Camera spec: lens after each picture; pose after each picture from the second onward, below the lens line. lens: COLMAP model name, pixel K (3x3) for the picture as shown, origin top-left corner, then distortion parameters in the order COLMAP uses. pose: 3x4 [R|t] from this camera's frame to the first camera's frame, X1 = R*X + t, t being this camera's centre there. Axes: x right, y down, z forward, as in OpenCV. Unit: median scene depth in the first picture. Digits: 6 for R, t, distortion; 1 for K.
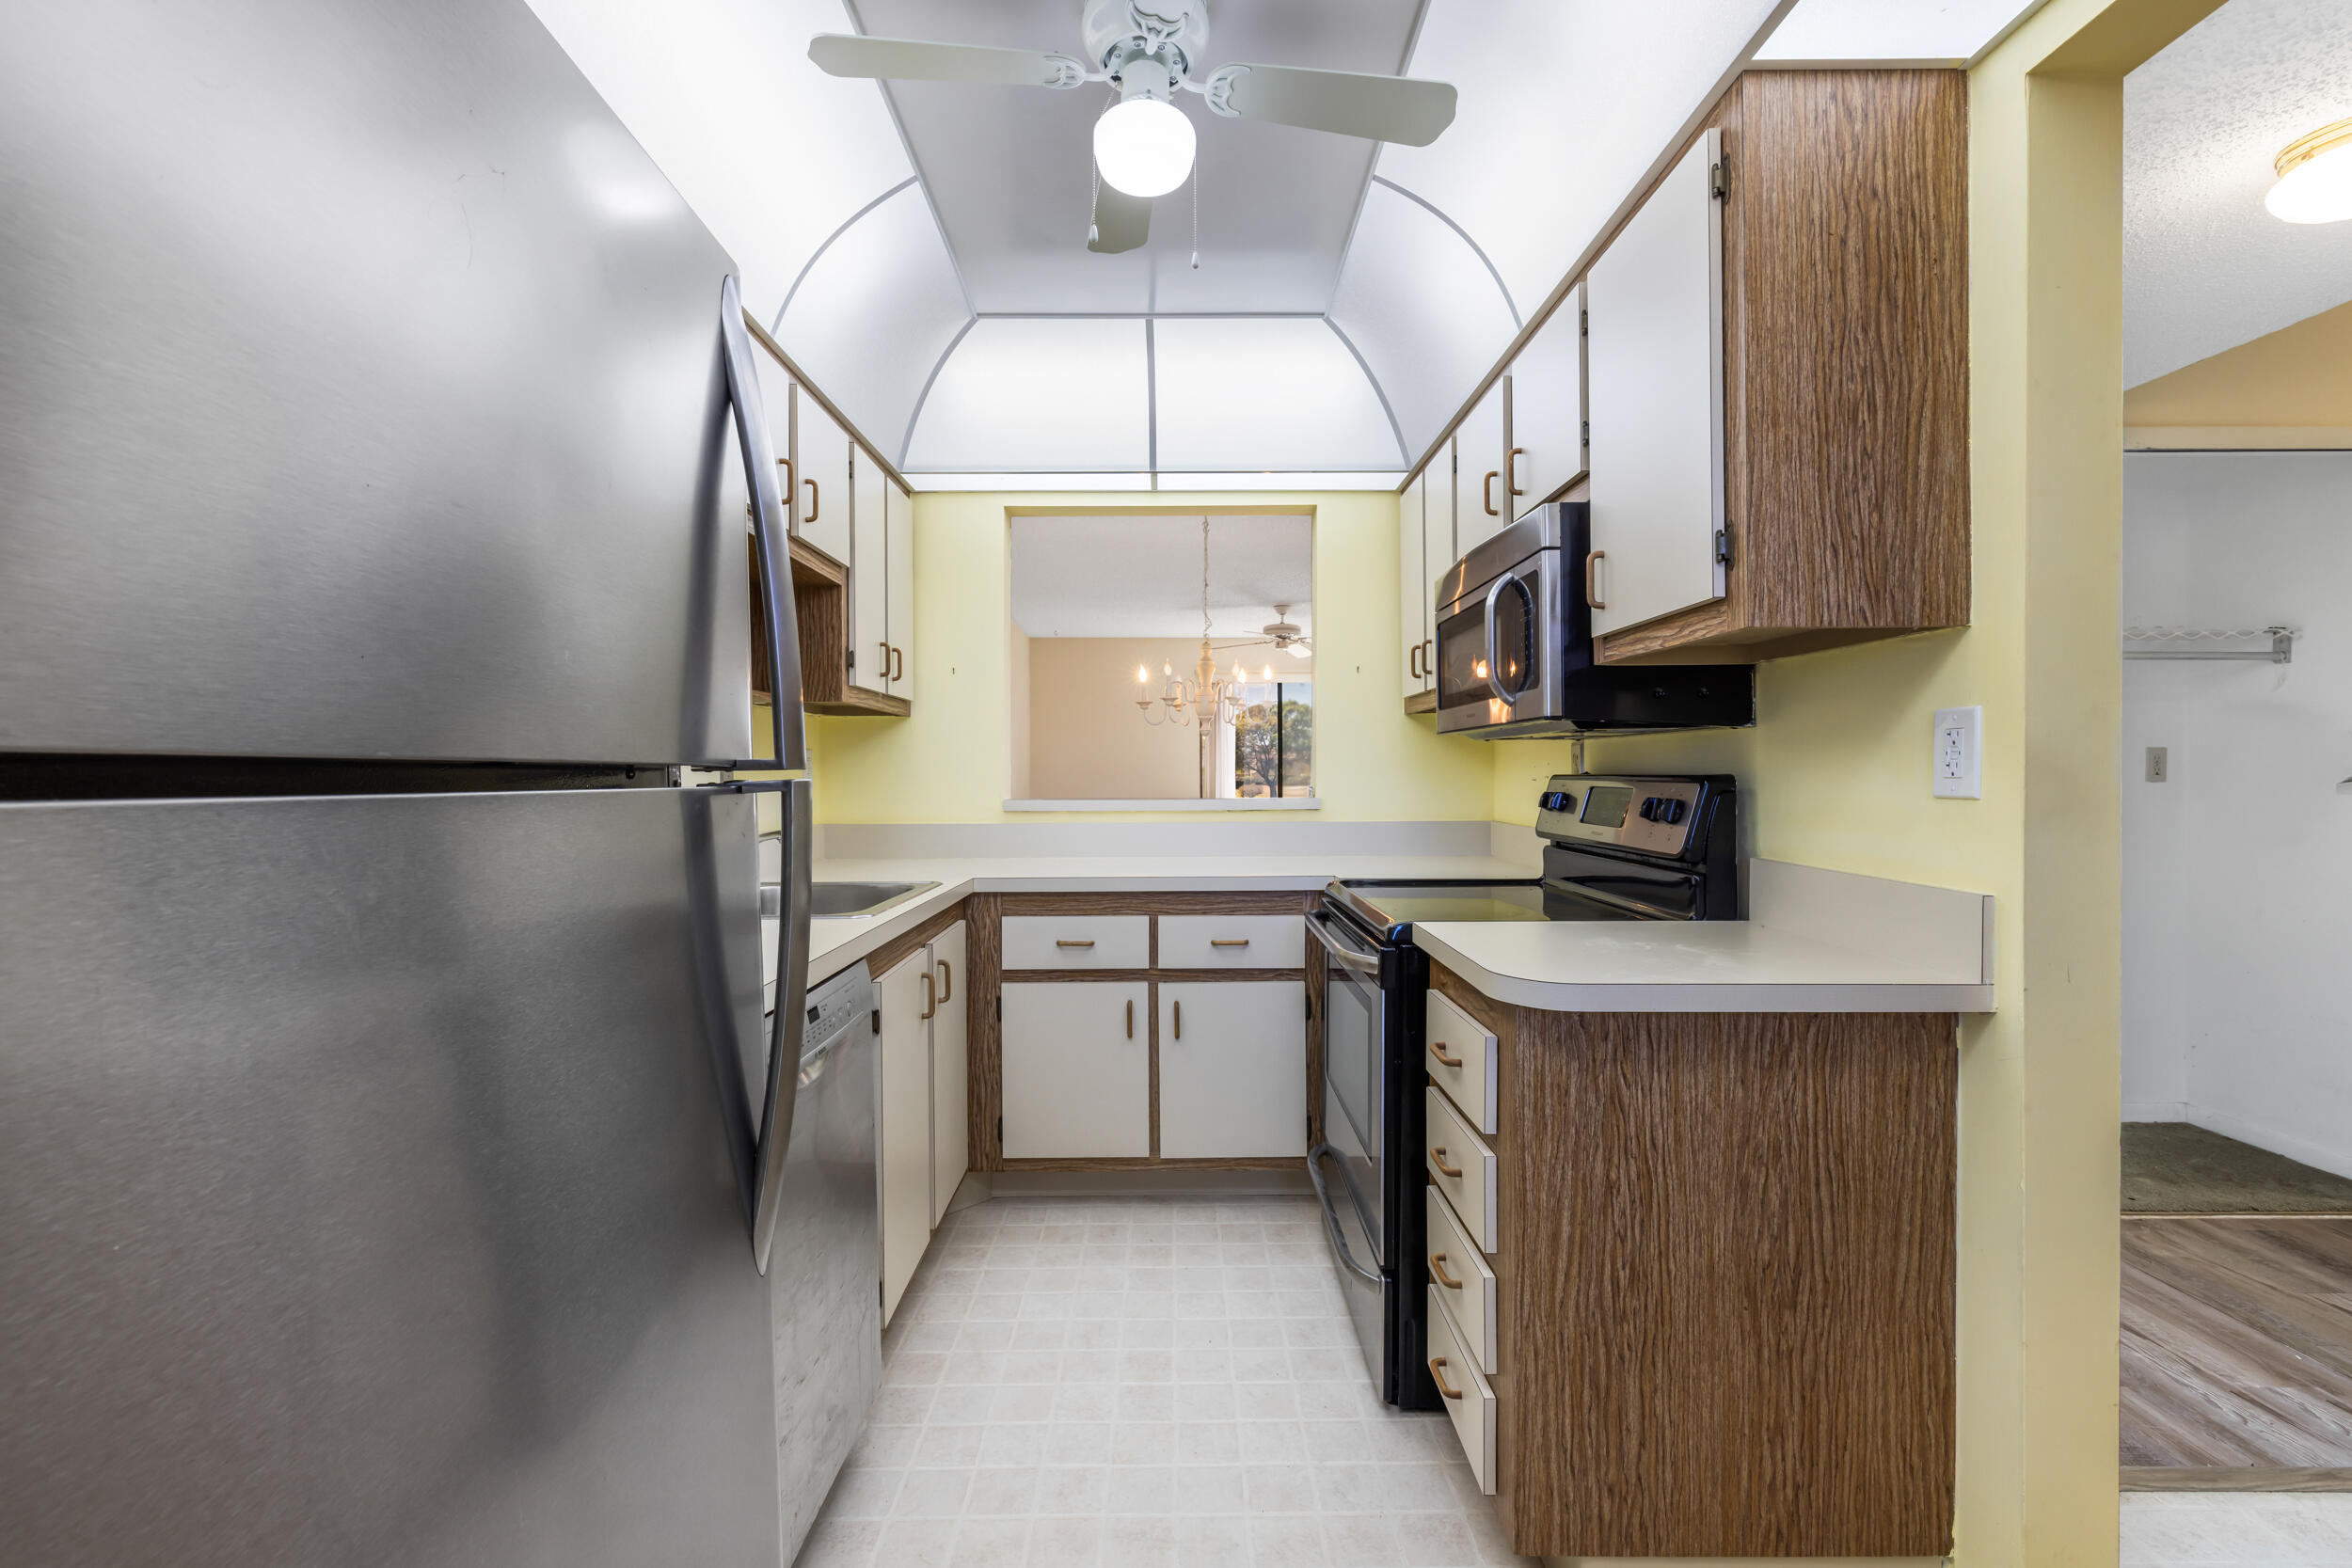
lens RADIAL K [[1018.8, 0, 1175.1], [0, 1018.8, 770.3], [0, 0, 1]] dist [0.000959, 0.000156]
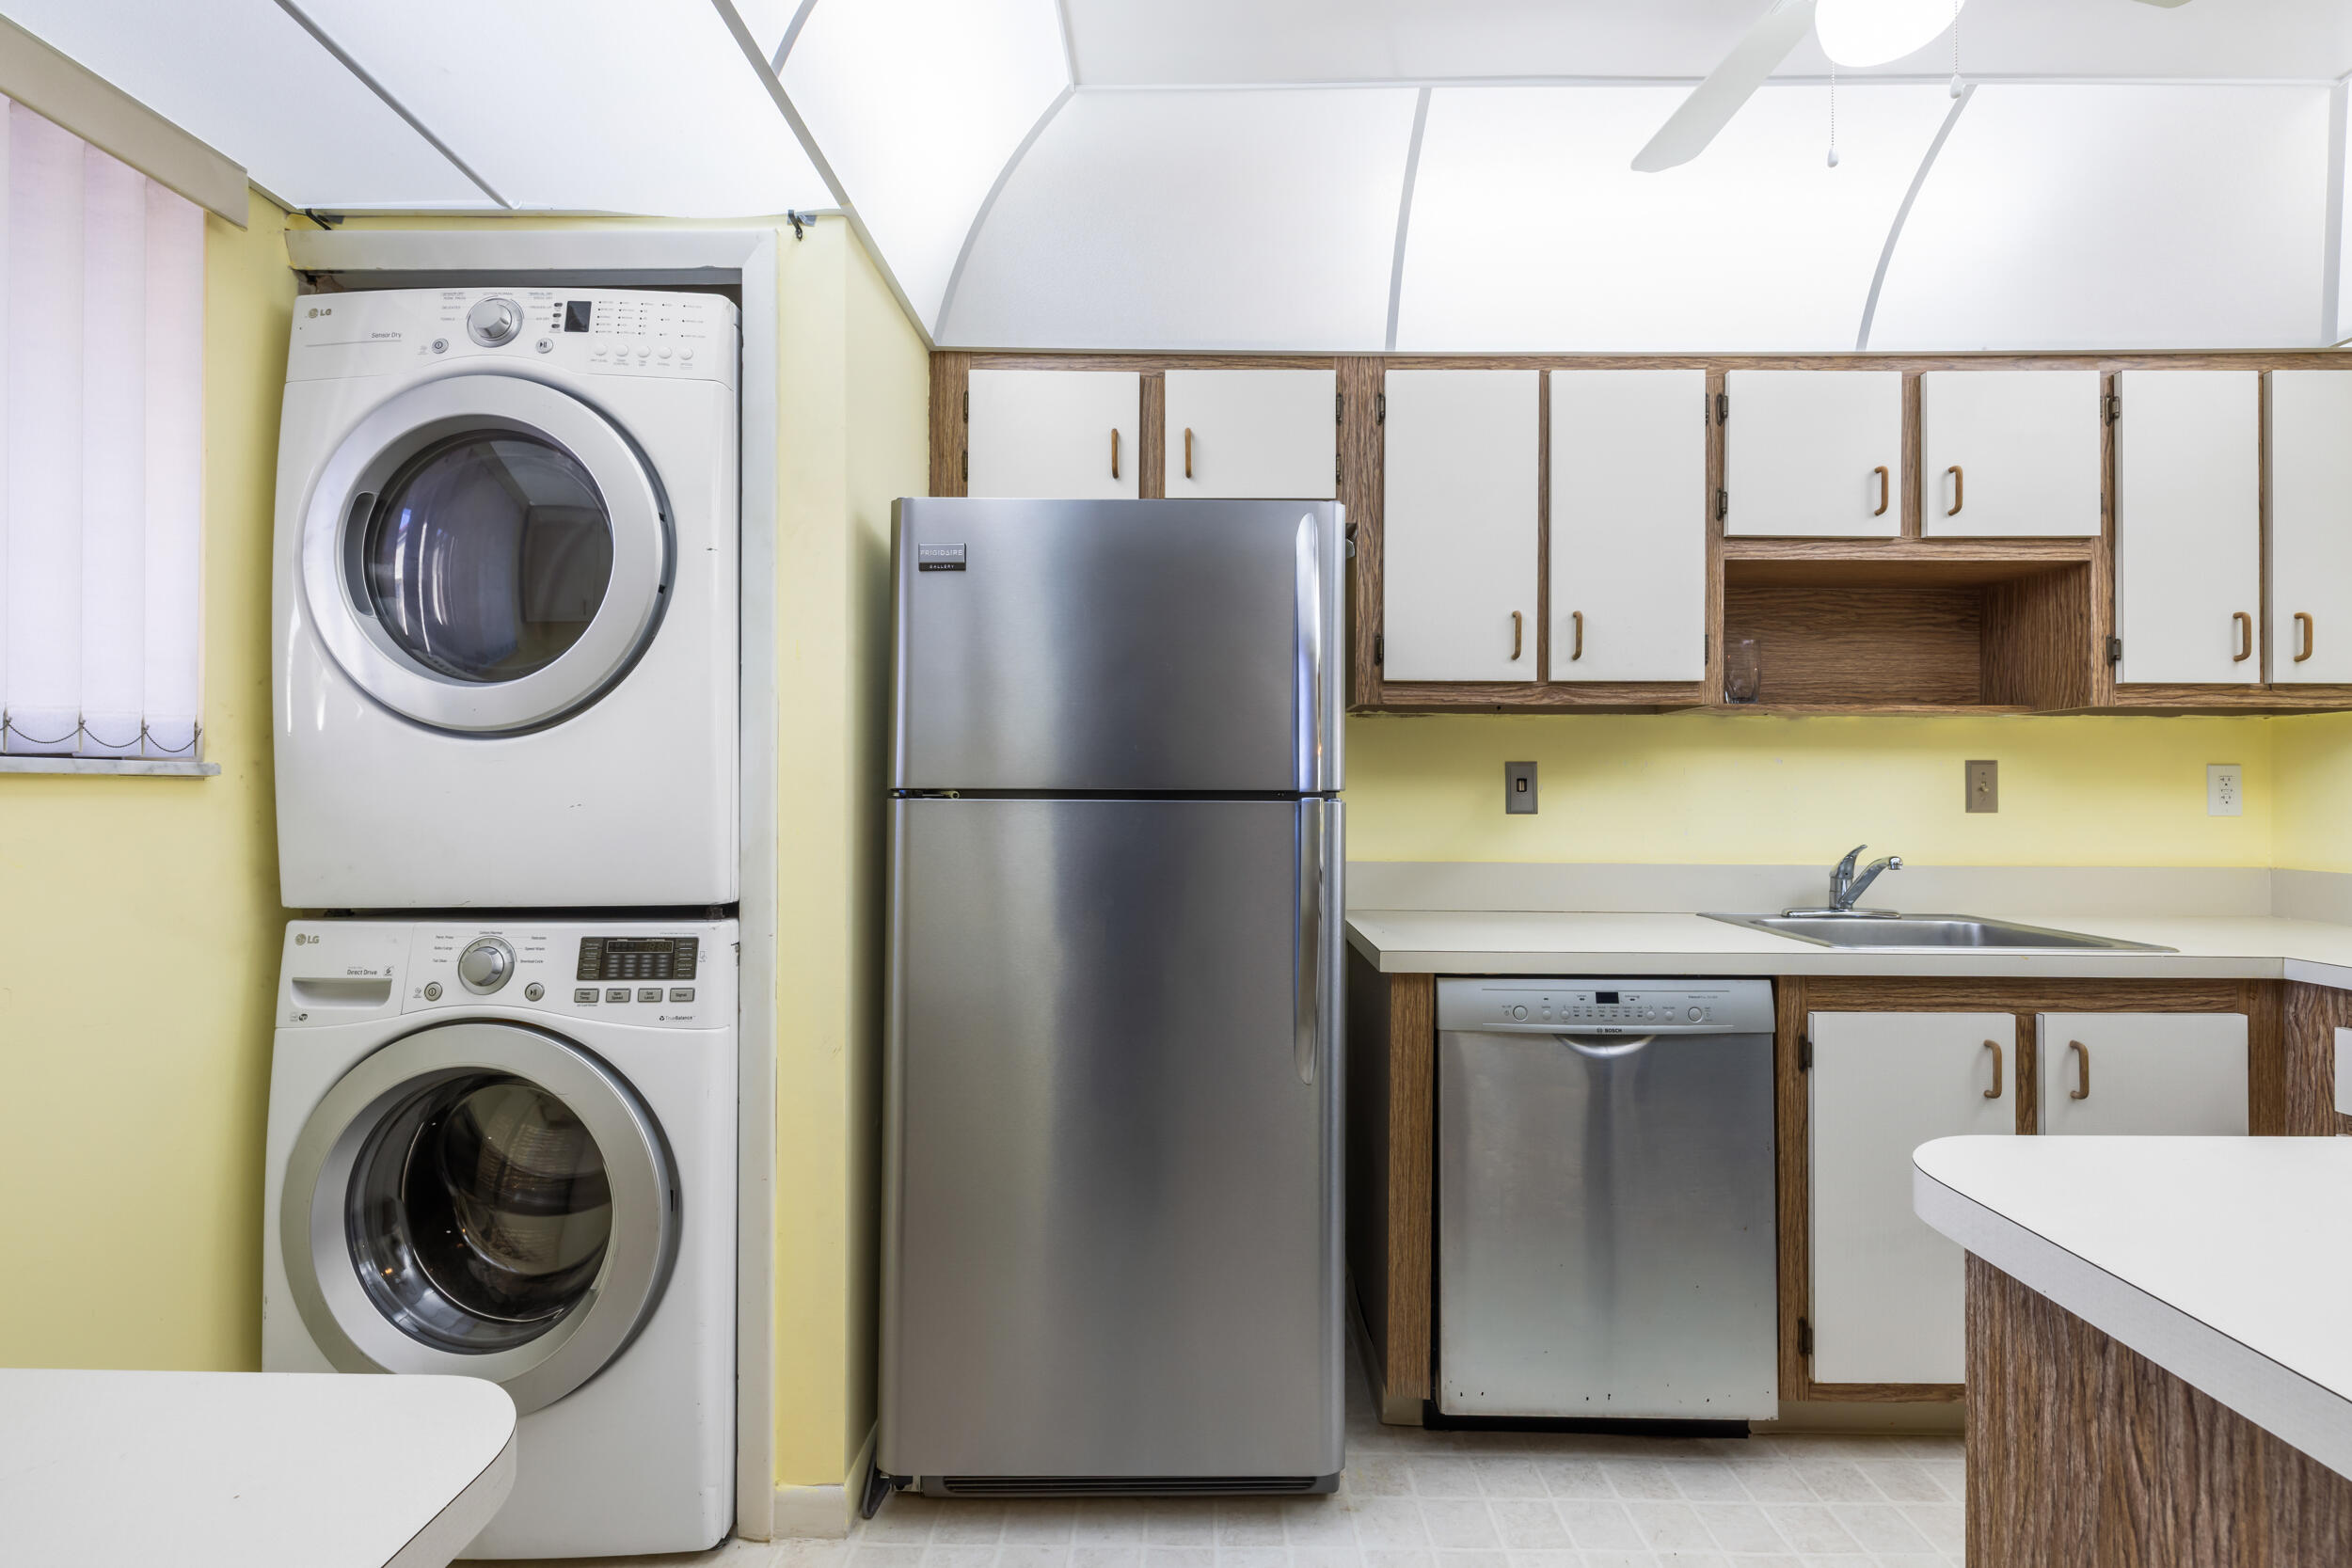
lens RADIAL K [[1018.8, 0, 1179.8], [0, 1018.8, 779.8], [0, 0, 1]] dist [0.000959, 0.000156]
pose [[-0.020787, -0.007632, -0.999755, 0.913645], [-0.006760, 0.999949, -0.007492, 0.000657], [0.999761, 0.006603, -0.020838, 0.573094]]
